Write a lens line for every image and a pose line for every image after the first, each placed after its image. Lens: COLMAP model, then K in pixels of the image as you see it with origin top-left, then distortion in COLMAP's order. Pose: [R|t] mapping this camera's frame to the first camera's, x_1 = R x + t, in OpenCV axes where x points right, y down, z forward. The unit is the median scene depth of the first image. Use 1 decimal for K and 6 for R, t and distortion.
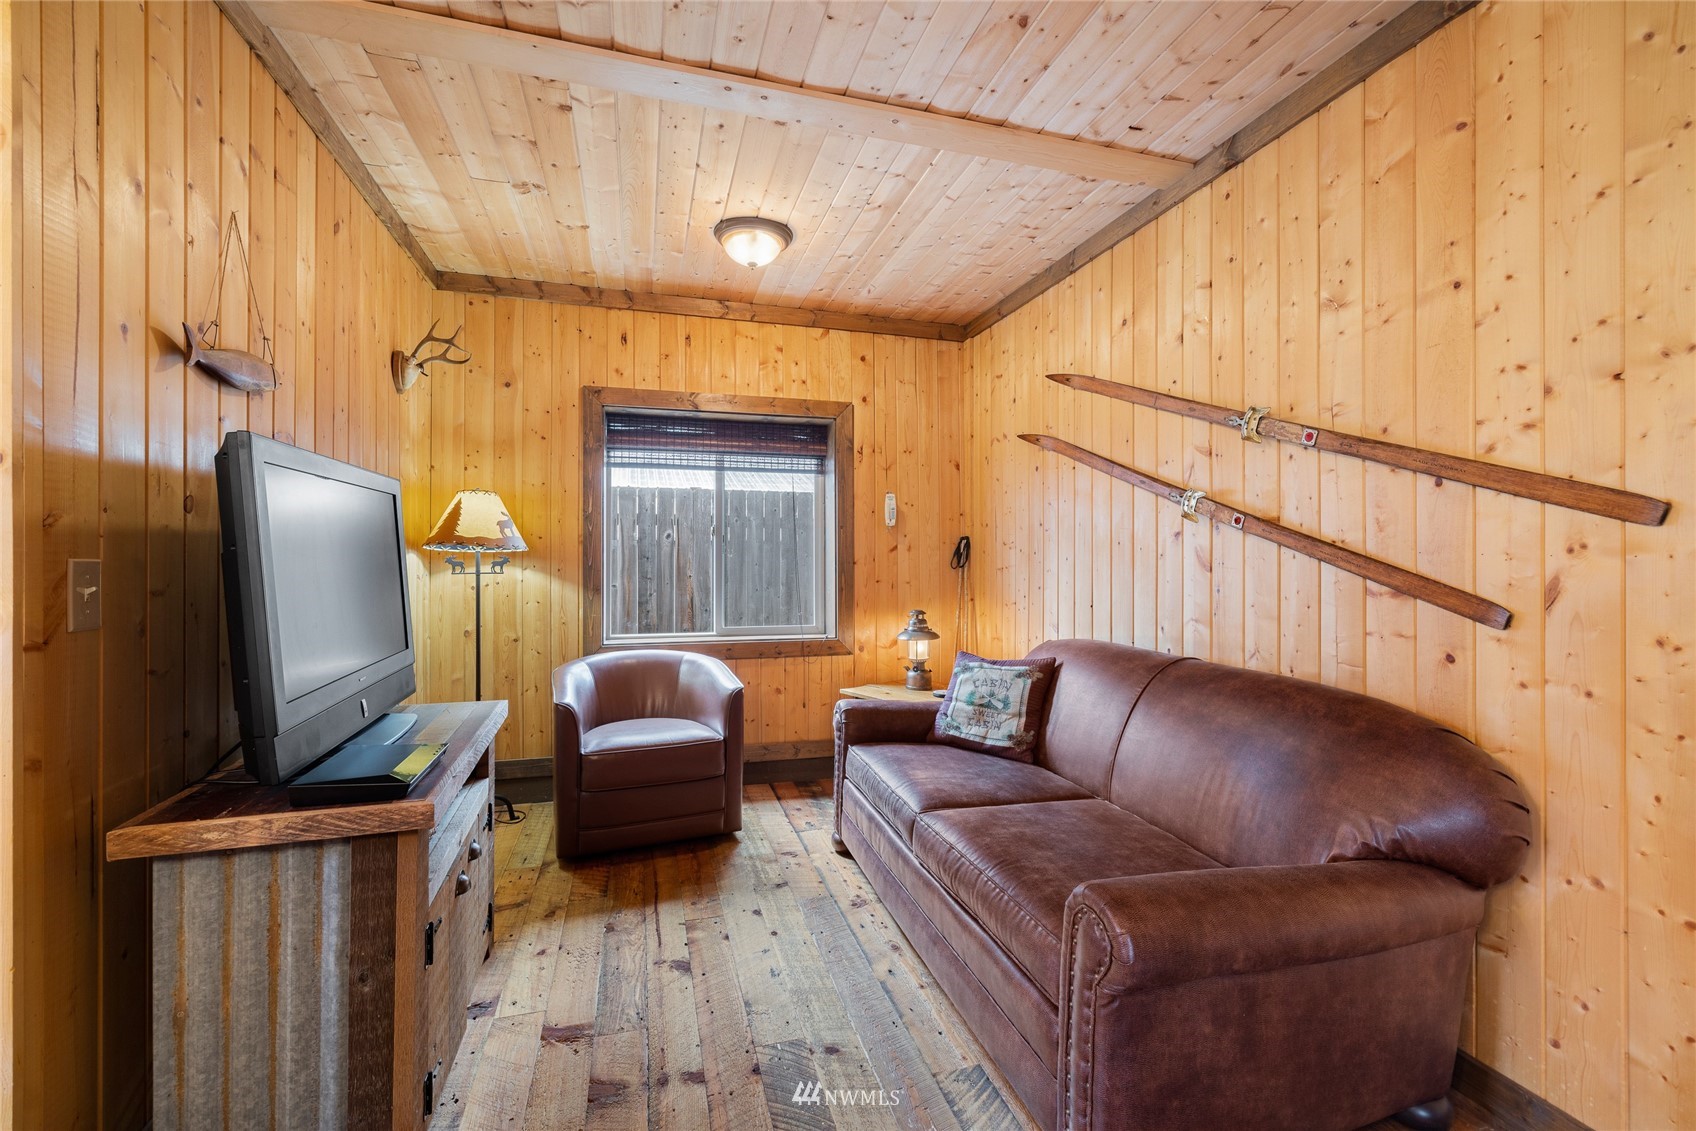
lens RADIAL K [[707.2, 0, 846.6], [0, 707.2, 558.9], [0, 0, 1]] dist [-0.000434, 0.000407]
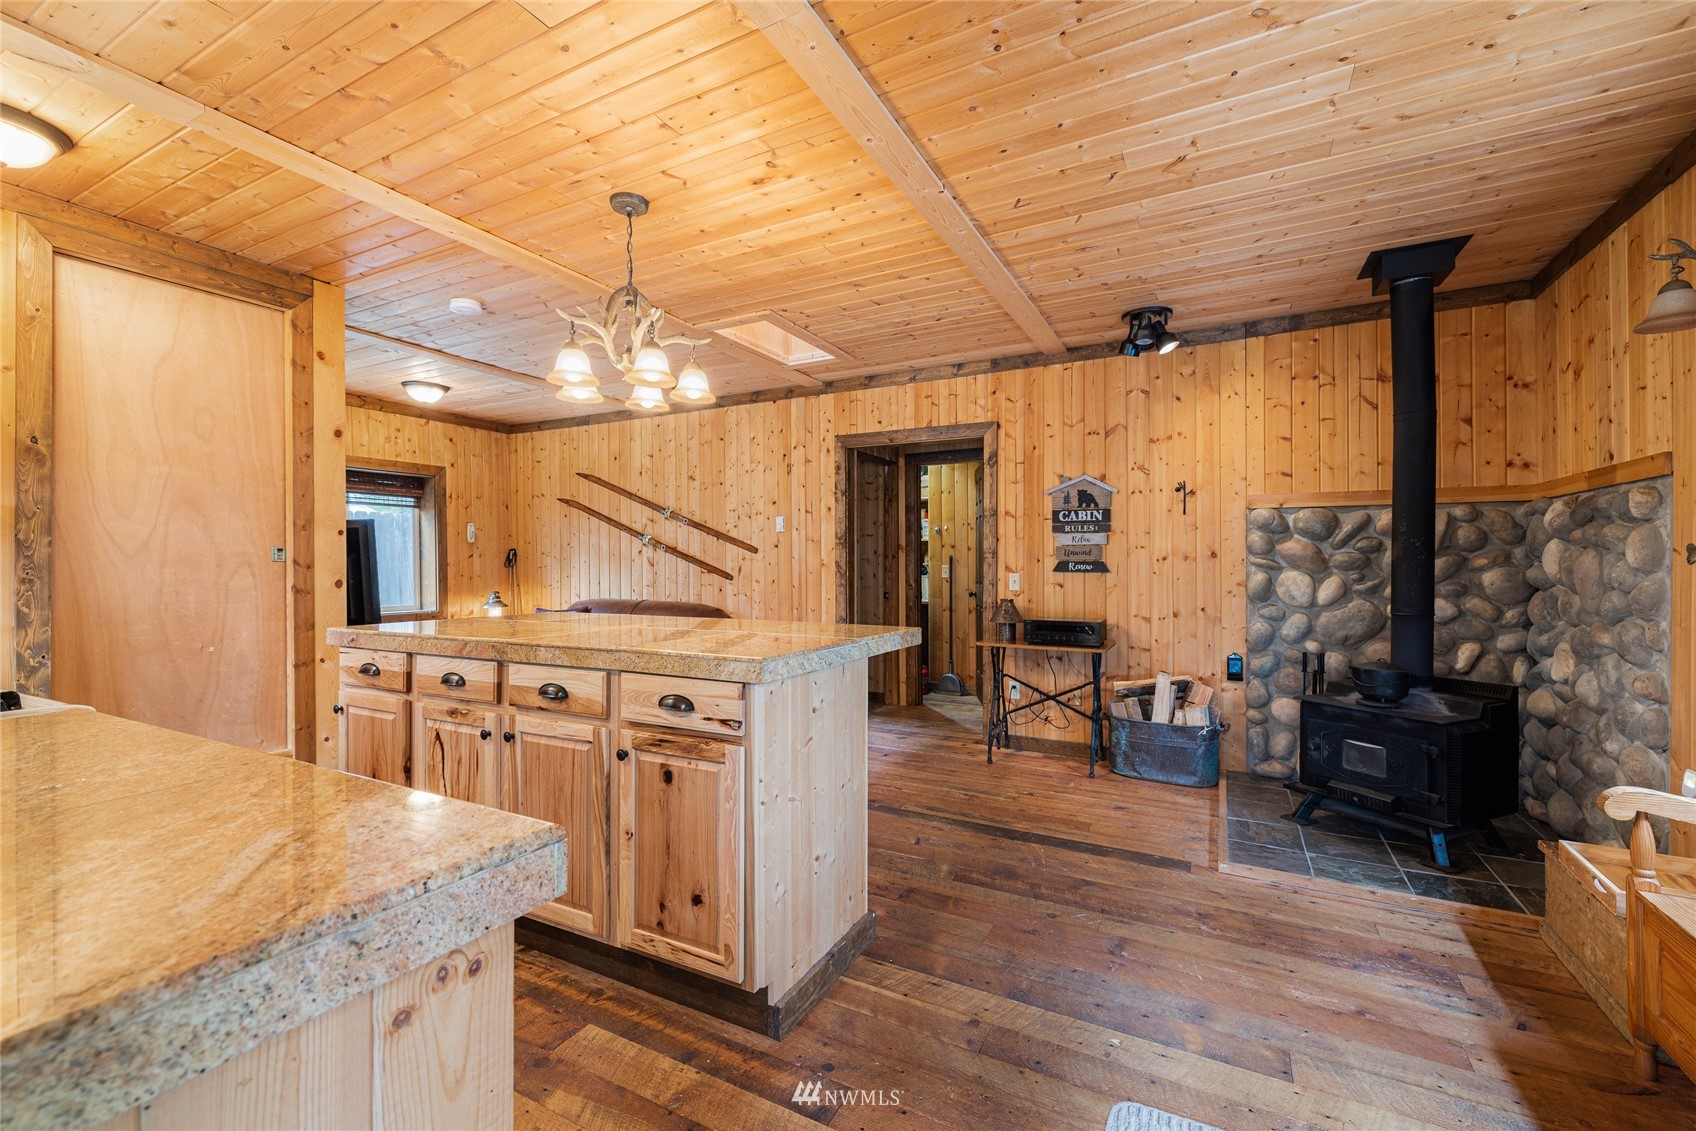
lens RADIAL K [[707.2, 0, 848.8], [0, 707.2, 562.8], [0, 0, 1]] dist [-0.000434, 0.000407]
pose [[0.689386, -0.005968, 0.724369, -0.767583], [0.003141, 0.999981, 0.005249, -0.006232], [-0.724387, -0.001343, 0.689392, -1.156414]]
